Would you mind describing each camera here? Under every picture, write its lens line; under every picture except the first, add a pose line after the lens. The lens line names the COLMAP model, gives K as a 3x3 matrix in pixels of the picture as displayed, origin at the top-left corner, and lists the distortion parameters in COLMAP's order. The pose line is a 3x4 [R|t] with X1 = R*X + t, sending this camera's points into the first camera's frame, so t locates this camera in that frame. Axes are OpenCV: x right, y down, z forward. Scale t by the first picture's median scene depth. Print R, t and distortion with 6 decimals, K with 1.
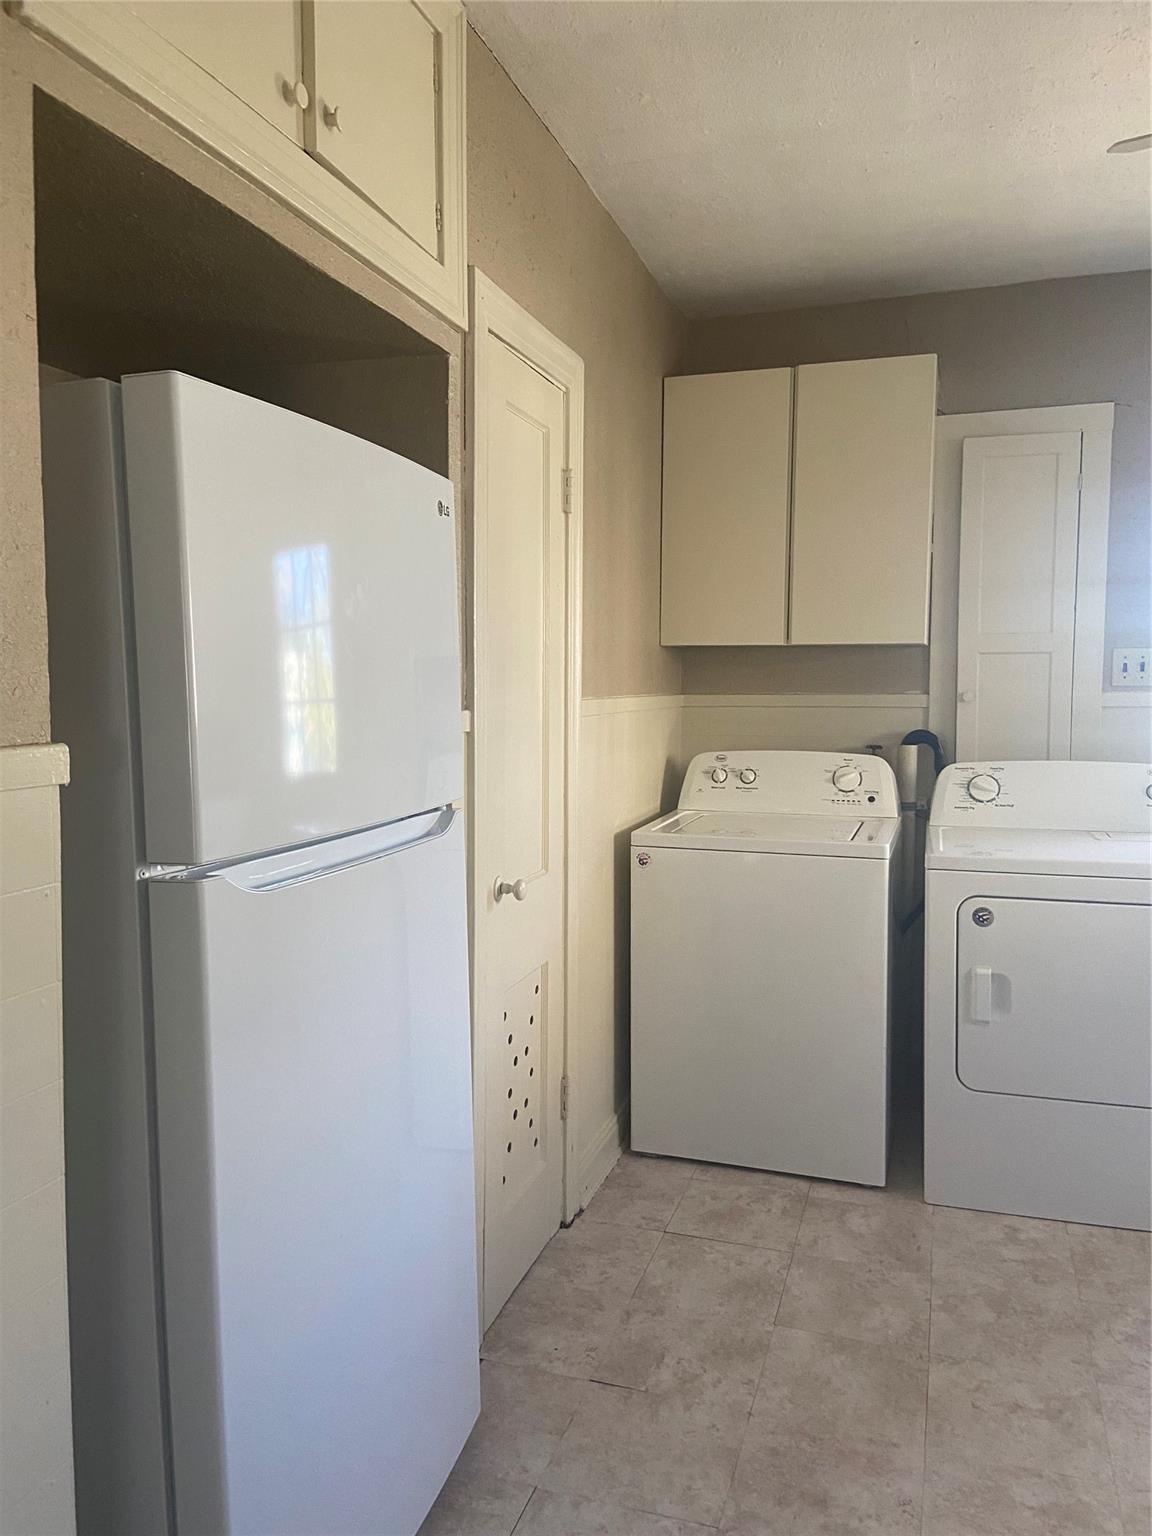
lens RADIAL K [[1158.5, 0, 576.0], [0, 1158.5, 768.0], [0, 0, 1]] dist [0.124201, -0.145212]
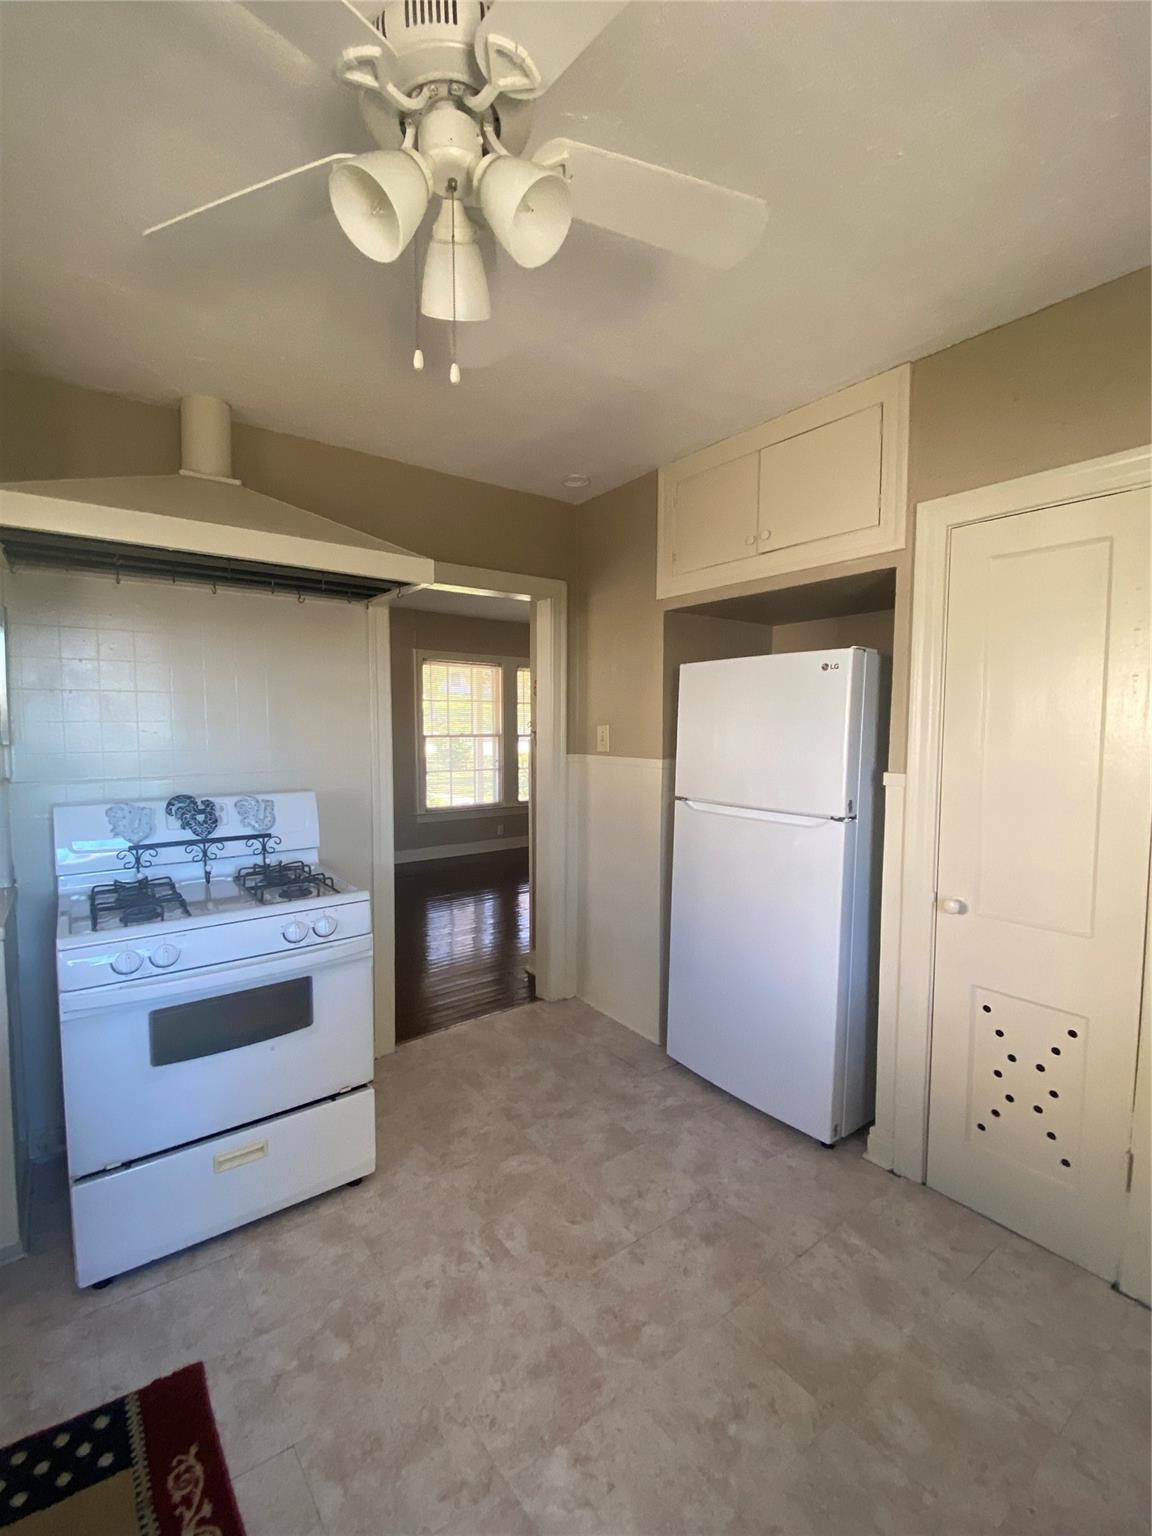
lens RADIAL K [[677.2, 0, 576.0], [0, 677.2, 768.0], [0, 0, 1]] dist [-0.001561, -0.000404]
pose [[-0.575841, 0.044178, -0.816367, 0.937917], [-0.065528, 0.992832, 0.099950, -0.121206], [0.814931, 0.111050, -0.568819, 1.150814]]
